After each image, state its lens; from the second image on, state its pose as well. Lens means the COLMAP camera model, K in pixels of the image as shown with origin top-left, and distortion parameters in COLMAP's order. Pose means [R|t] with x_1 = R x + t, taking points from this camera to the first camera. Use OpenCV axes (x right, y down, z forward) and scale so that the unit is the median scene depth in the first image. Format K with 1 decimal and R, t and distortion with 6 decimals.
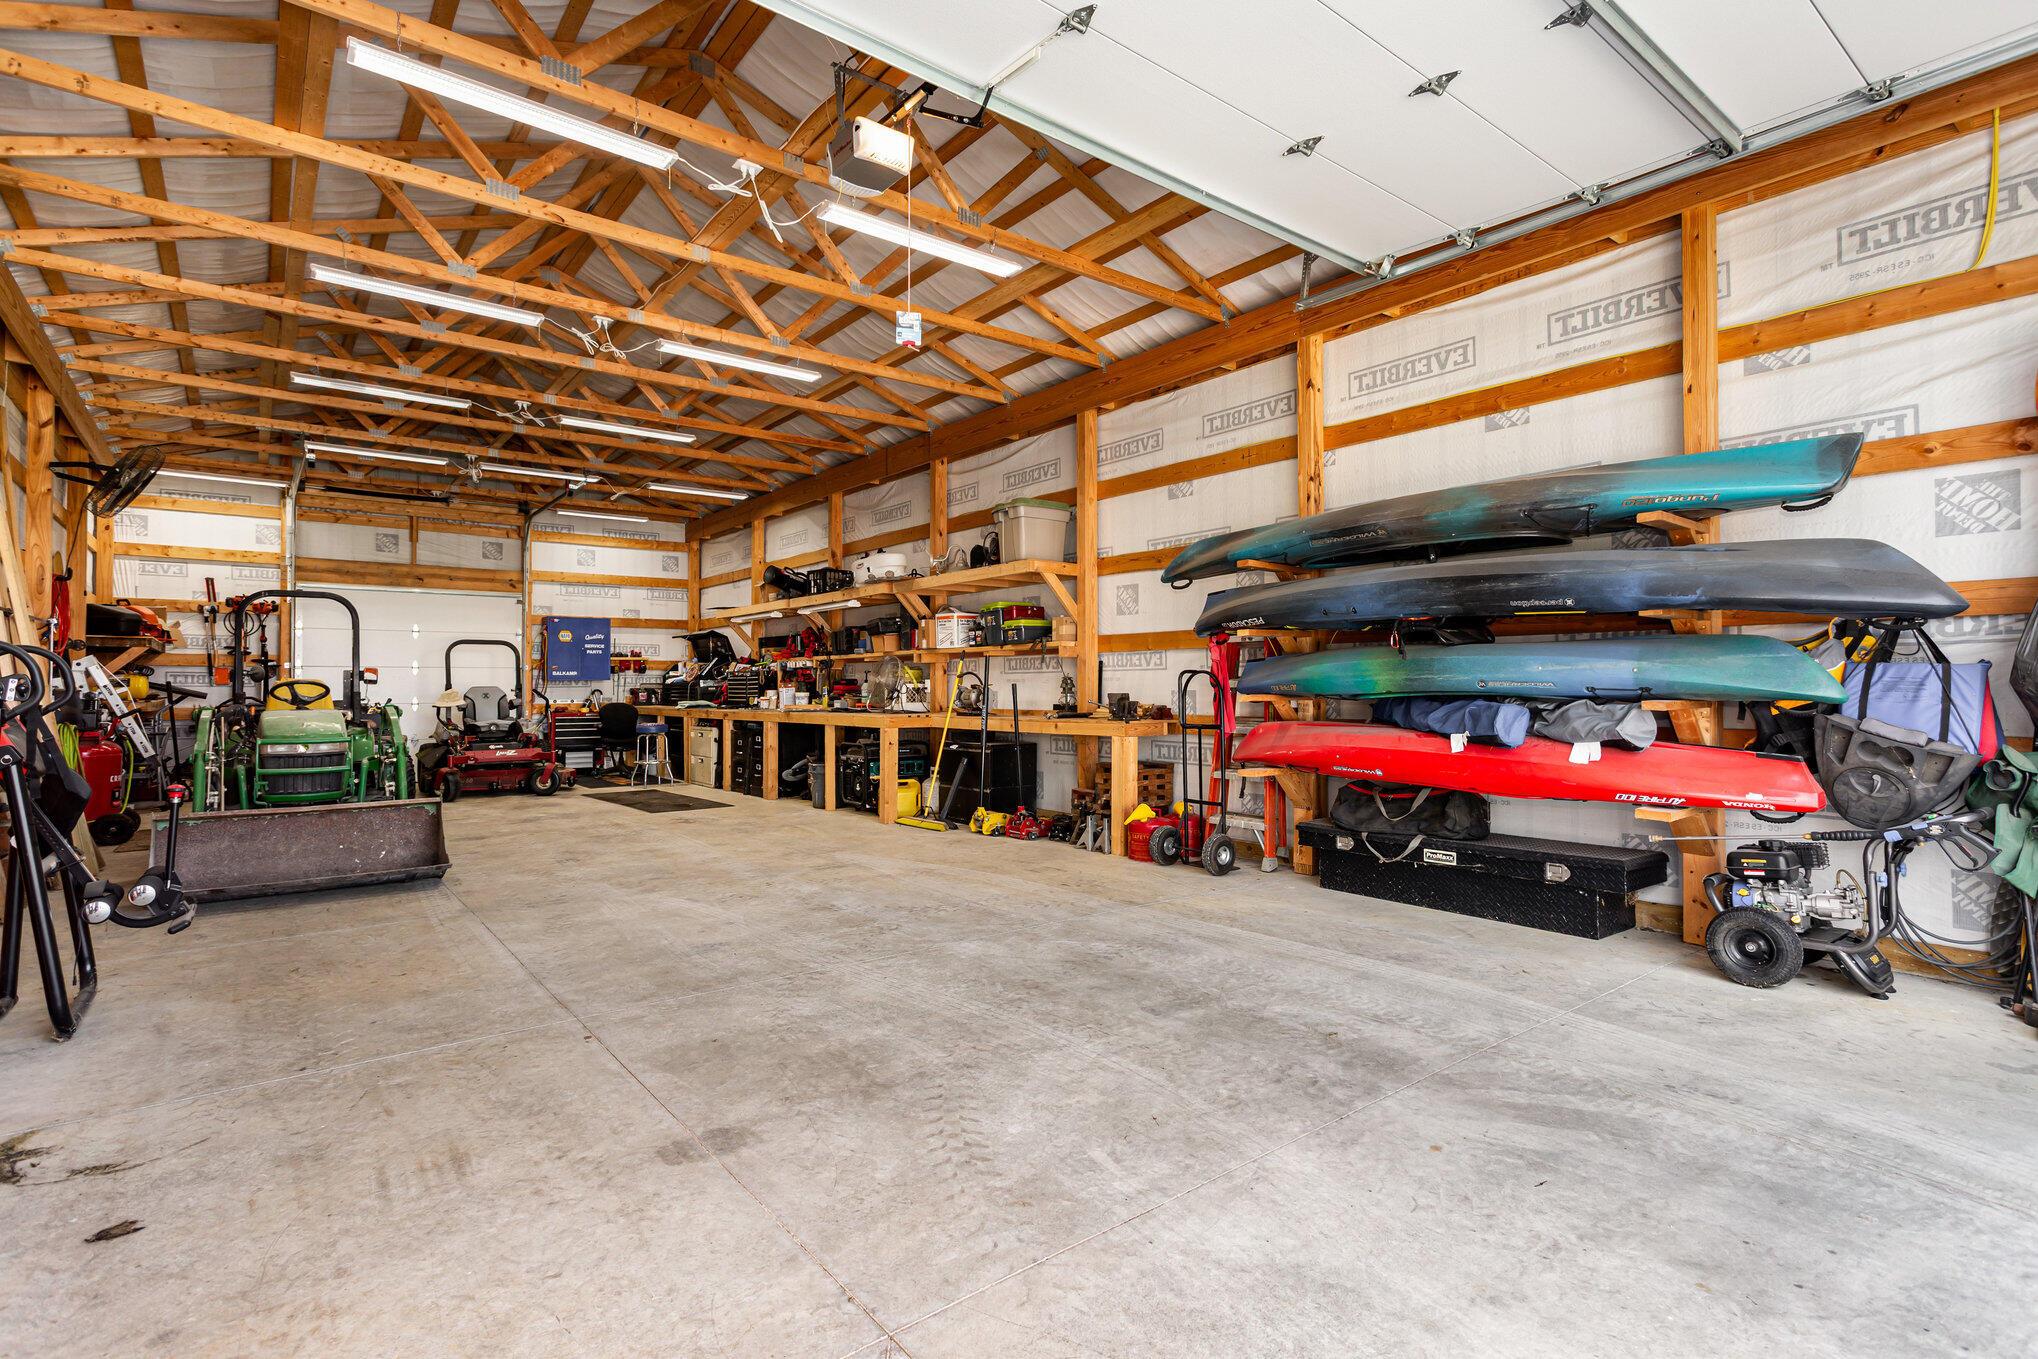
lens RADIAL K [[982.2, 0, 1019.0], [0, 982.2, 679.5], [0, 0, 1]] dist [0.000577, 0.001098]
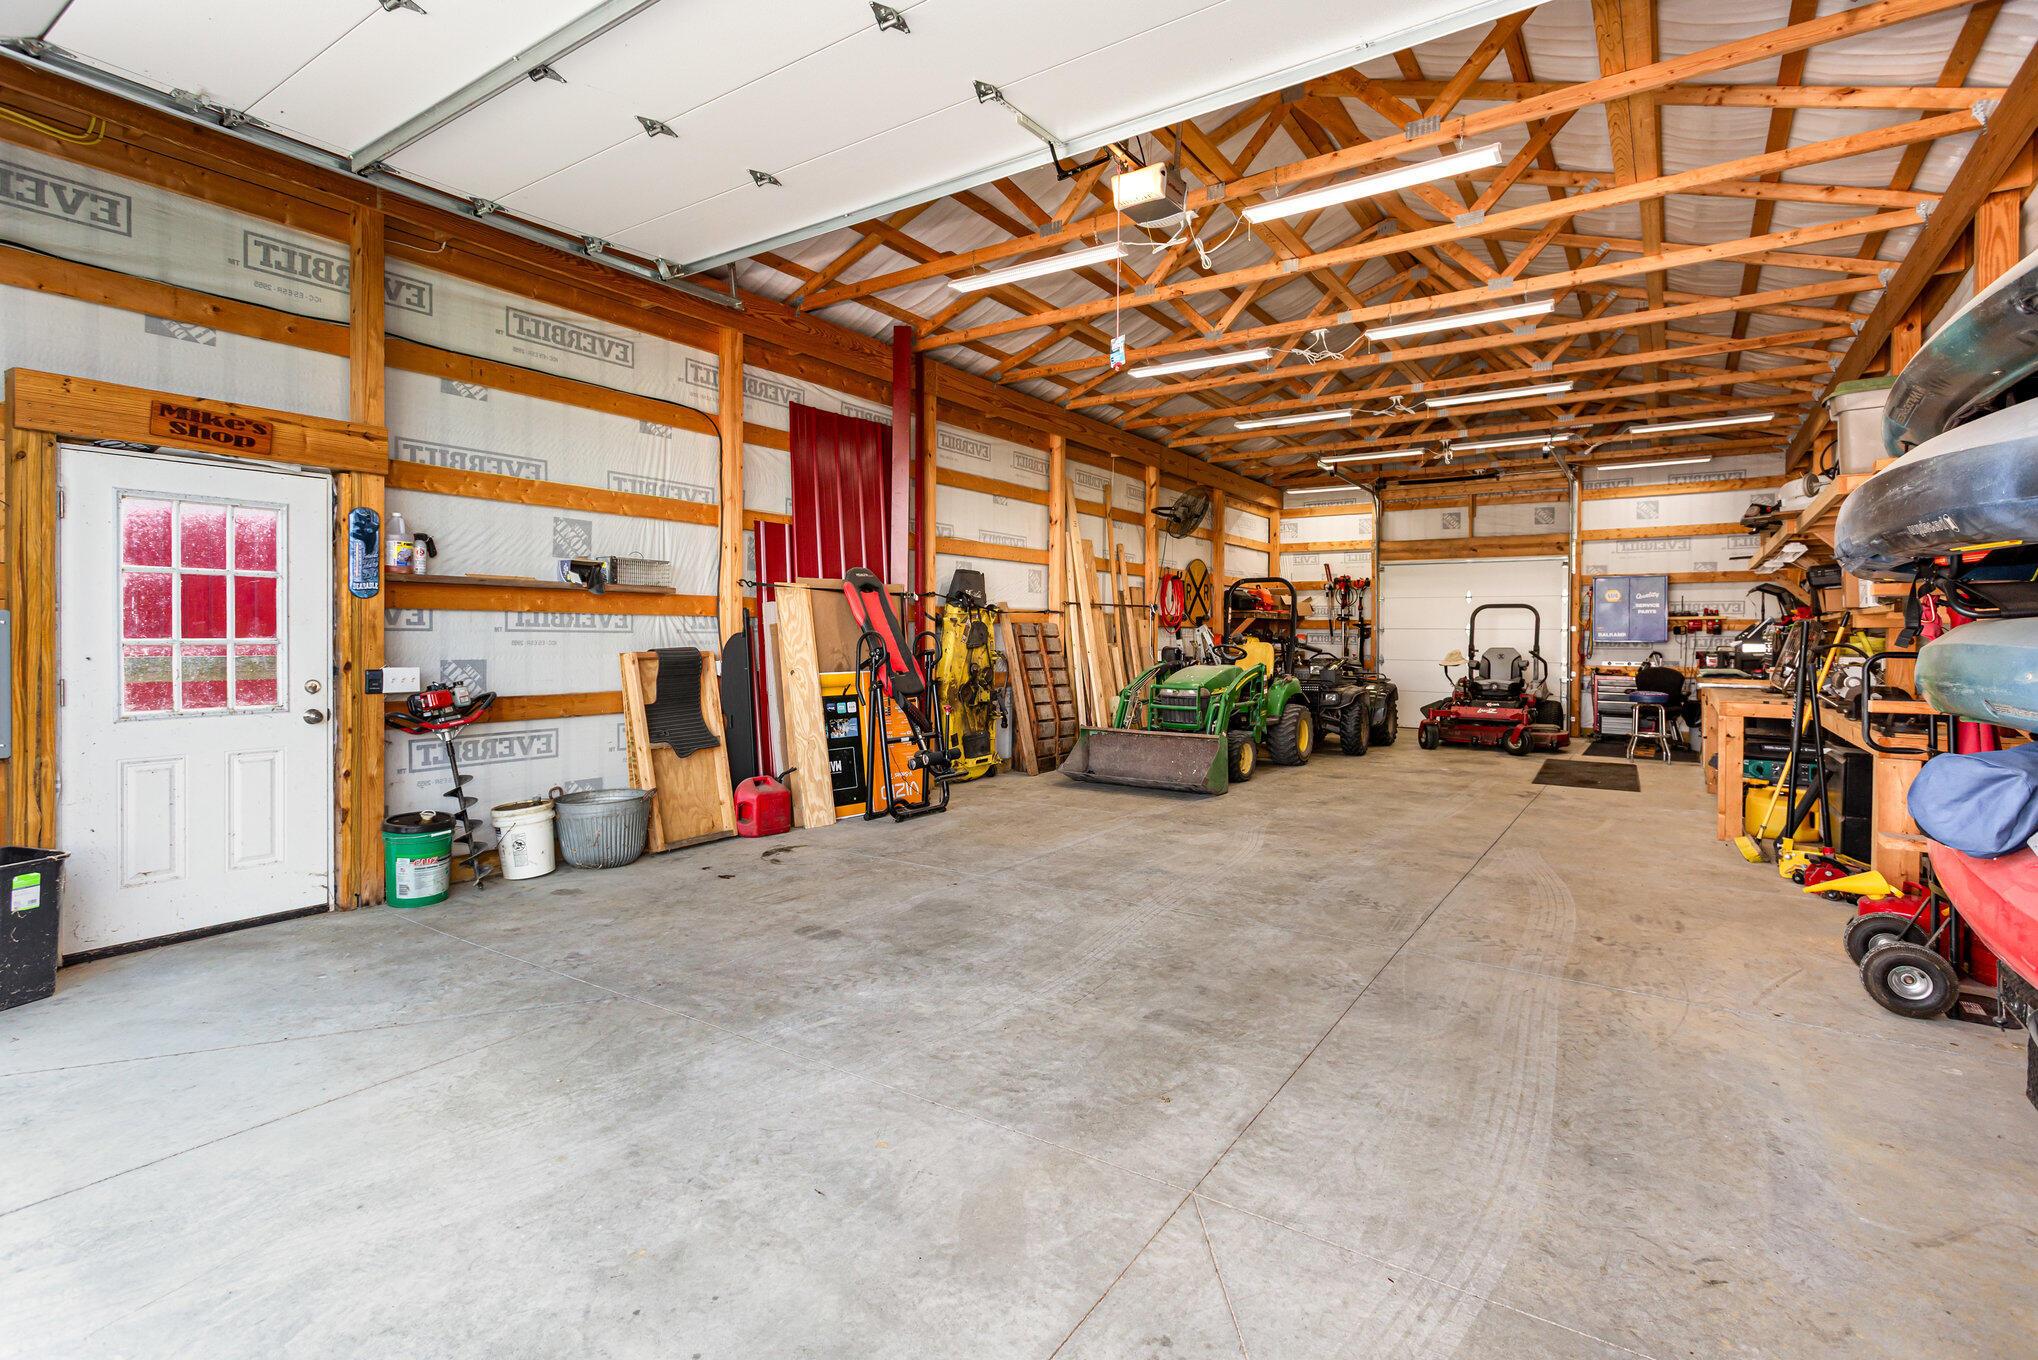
lens RADIAL K [[968.7, 0, 1019.7], [0, 968.7, 669.0], [0, 0, 1]] dist [-0.000988, 0.000322]
pose [[0.306532, 0.039749, -0.951030, 0.983851], [-0.001244, 0.999144, 0.041359, -0.041839], [0.951860, -0.011495, 0.306319, 0.581928]]
